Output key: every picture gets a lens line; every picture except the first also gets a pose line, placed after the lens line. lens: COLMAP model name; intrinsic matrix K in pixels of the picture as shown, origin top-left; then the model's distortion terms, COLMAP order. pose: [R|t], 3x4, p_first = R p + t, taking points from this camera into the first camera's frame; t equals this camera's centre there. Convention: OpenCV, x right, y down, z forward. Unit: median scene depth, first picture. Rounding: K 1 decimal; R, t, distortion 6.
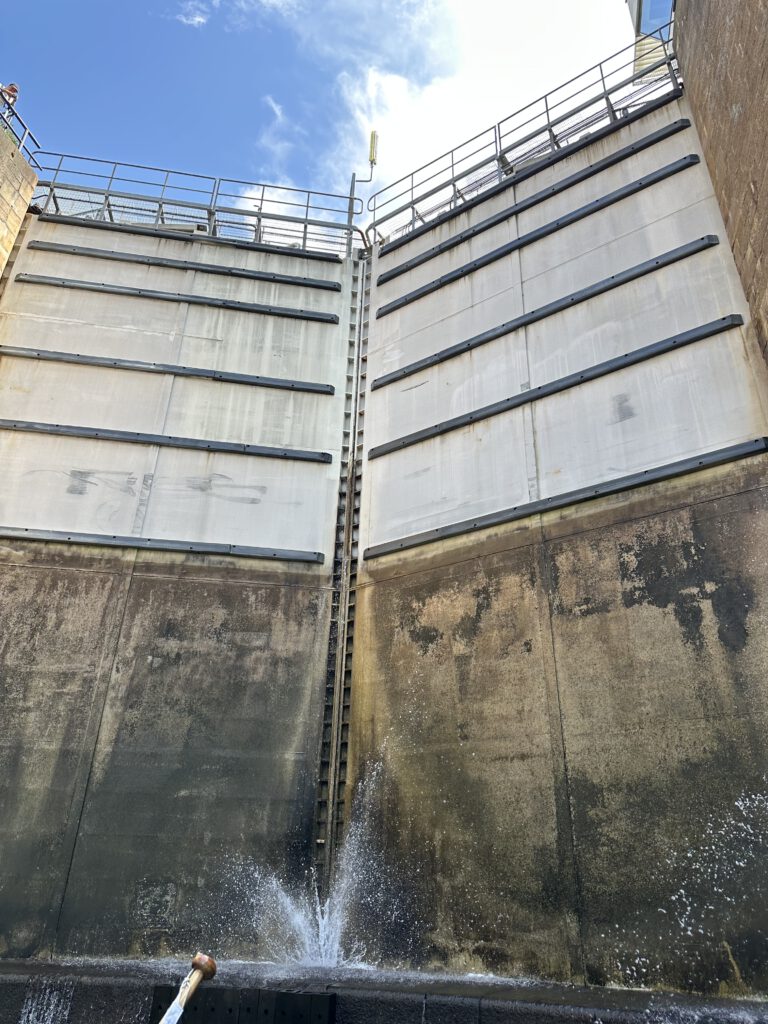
lens RADIAL K [[709.0, 0, 388.4], [0, 709.0, 506.0], [0, 0, 1]] dist [0.113991, -0.183670]
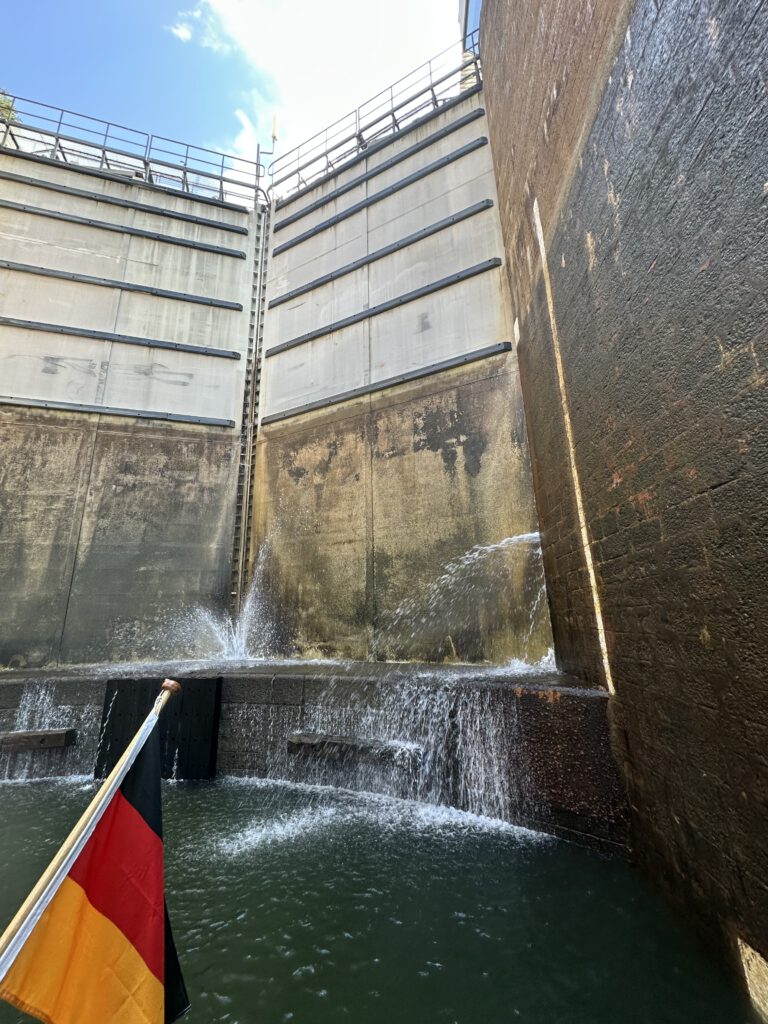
lens RADIAL K [[404.2, 0, 384.0], [0, 404.2, 512.0], [0, 0, 1]] dist [-0.000547, 0.000198]
pose [[0.989900, -0.011532, 0.141295, 0.109192], [-0.022557, 0.971175, 0.237298, 0.047921], [-0.139958, -0.238088, 0.961106, 0.087988]]
